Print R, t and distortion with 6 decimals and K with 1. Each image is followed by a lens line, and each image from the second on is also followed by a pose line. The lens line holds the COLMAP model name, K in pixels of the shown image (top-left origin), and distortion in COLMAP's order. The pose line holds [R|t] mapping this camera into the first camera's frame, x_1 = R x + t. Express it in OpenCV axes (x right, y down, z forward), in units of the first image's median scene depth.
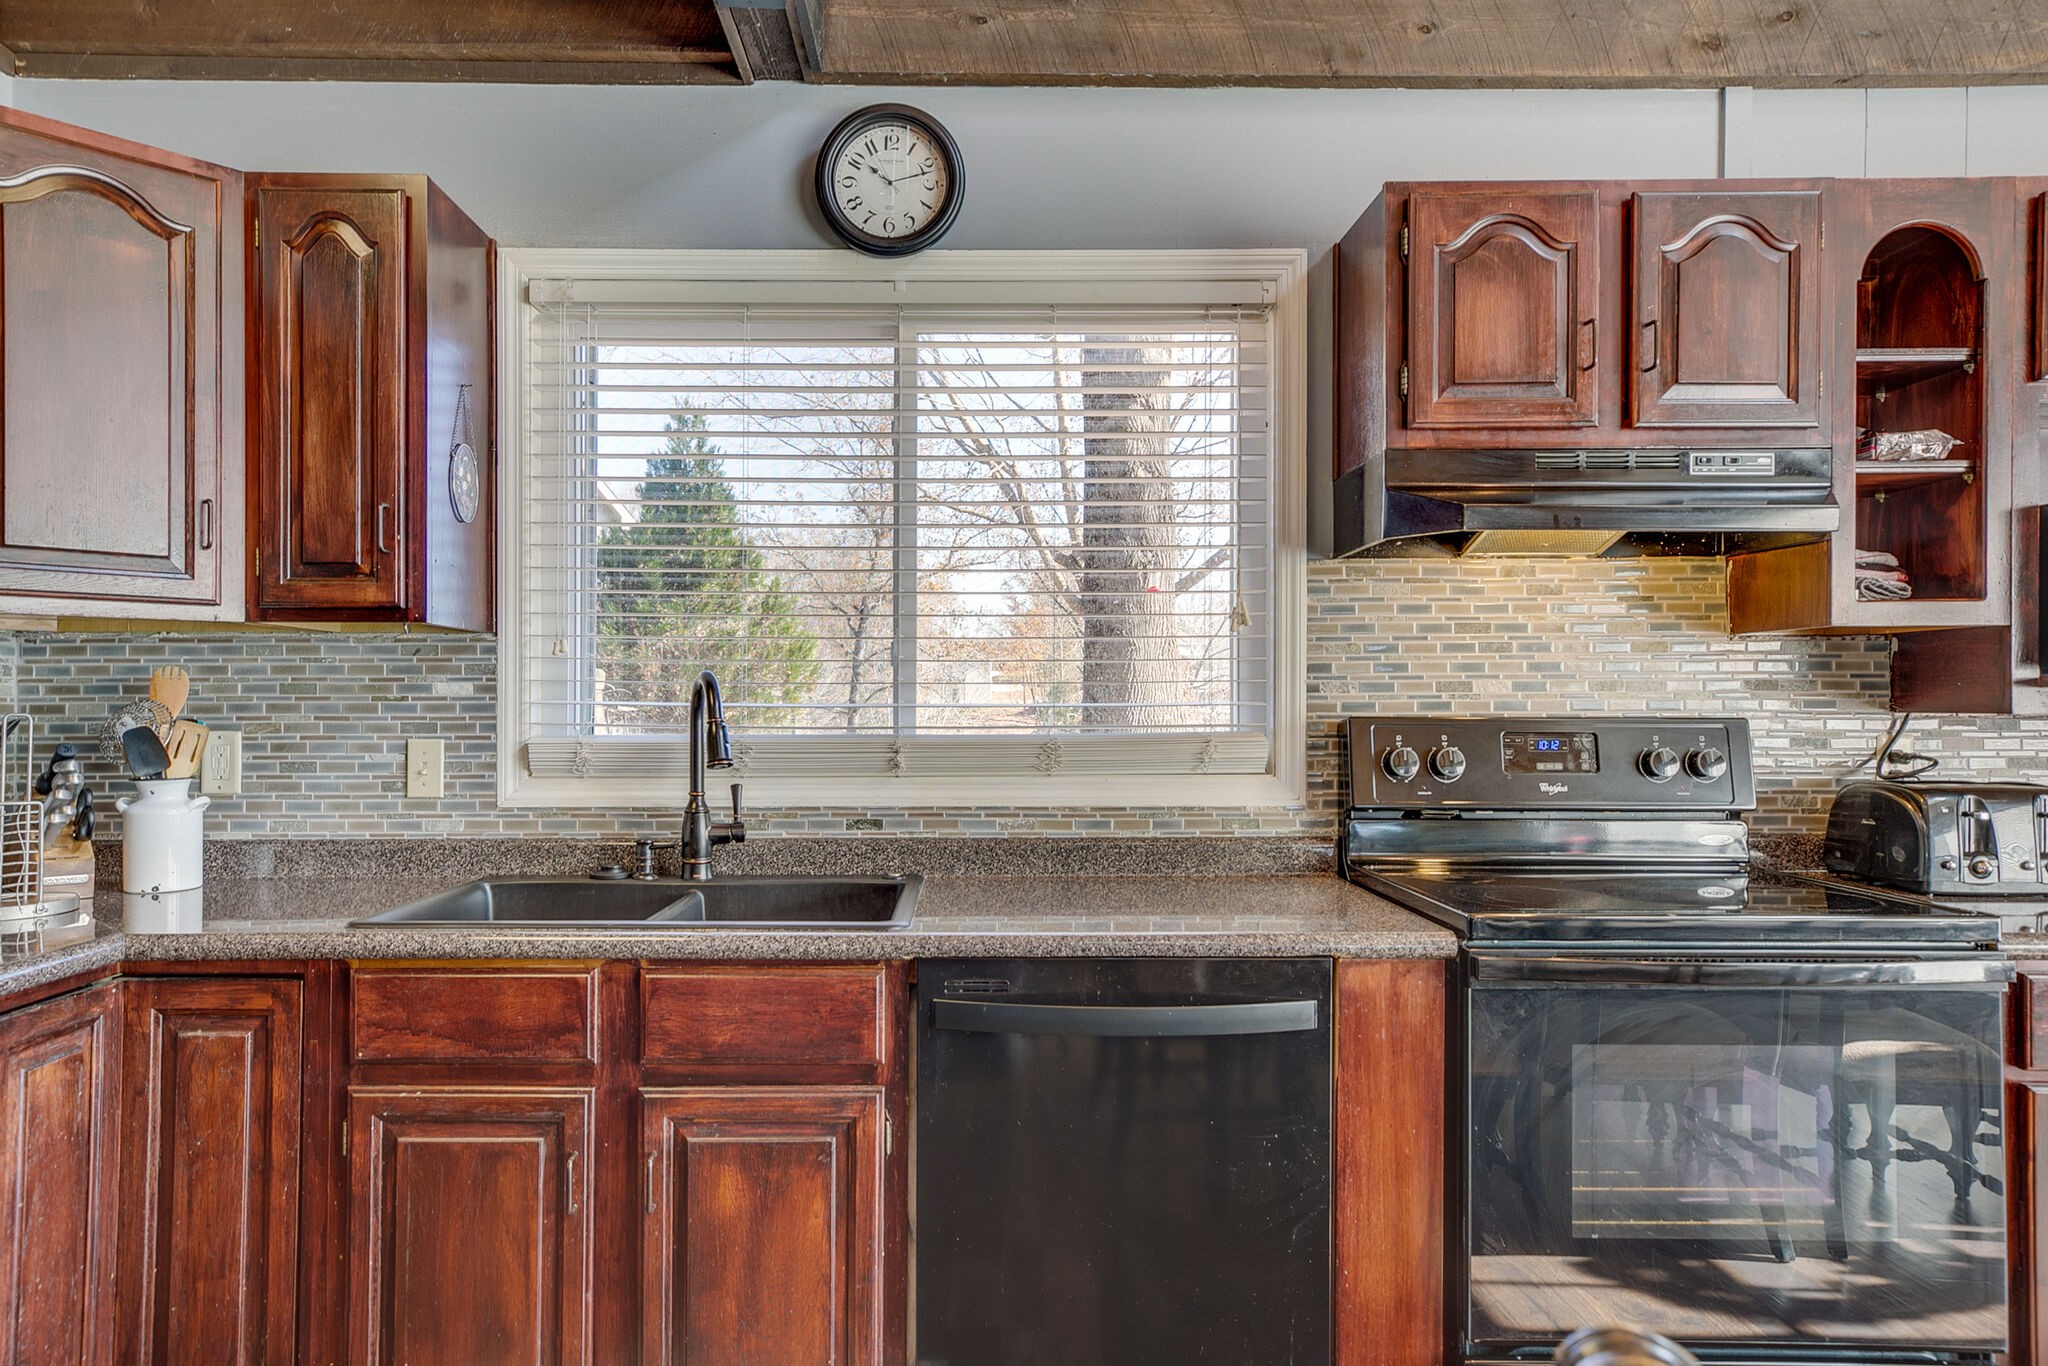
lens RADIAL K [[981.5, 0, 1018.4], [0, 981.5, 682.4], [0, 0, 1]] dist [-0.005458, 0.000121]
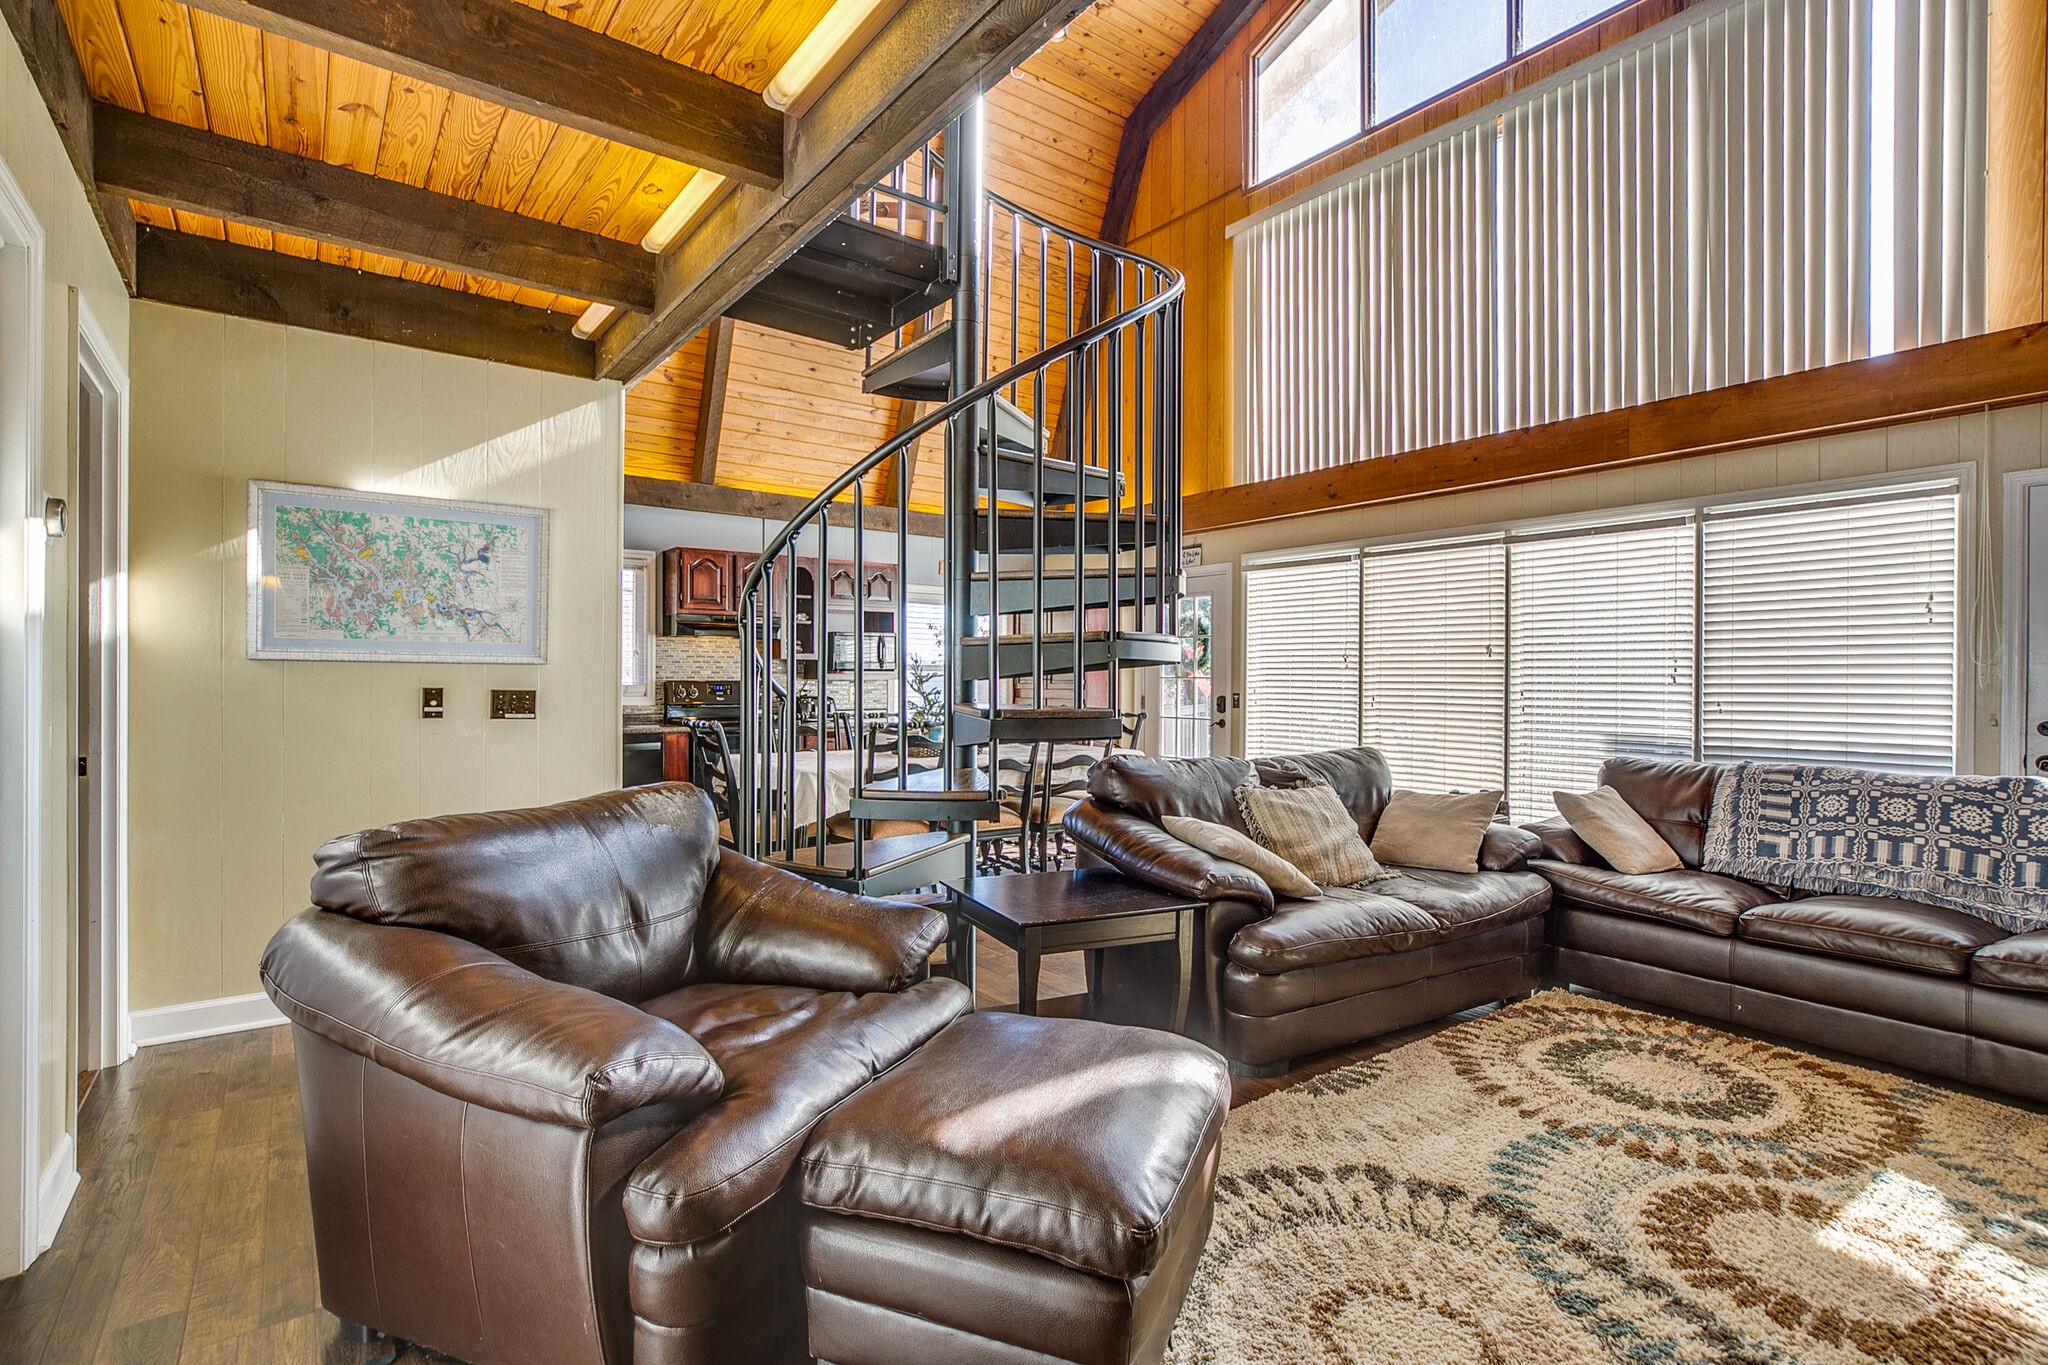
lens RADIAL K [[981.5, 0, 1017.6], [0, 981.5, 689.6], [0, 0, 1]] dist [-0.005458, 0.000121]
pose [[0.778557, -0.003557, 0.627563, -0.982361], [-0.008523, 0.999832, 0.016241, -0.000638], [-0.627516, -0.017993, 0.778396, -2.788055]]
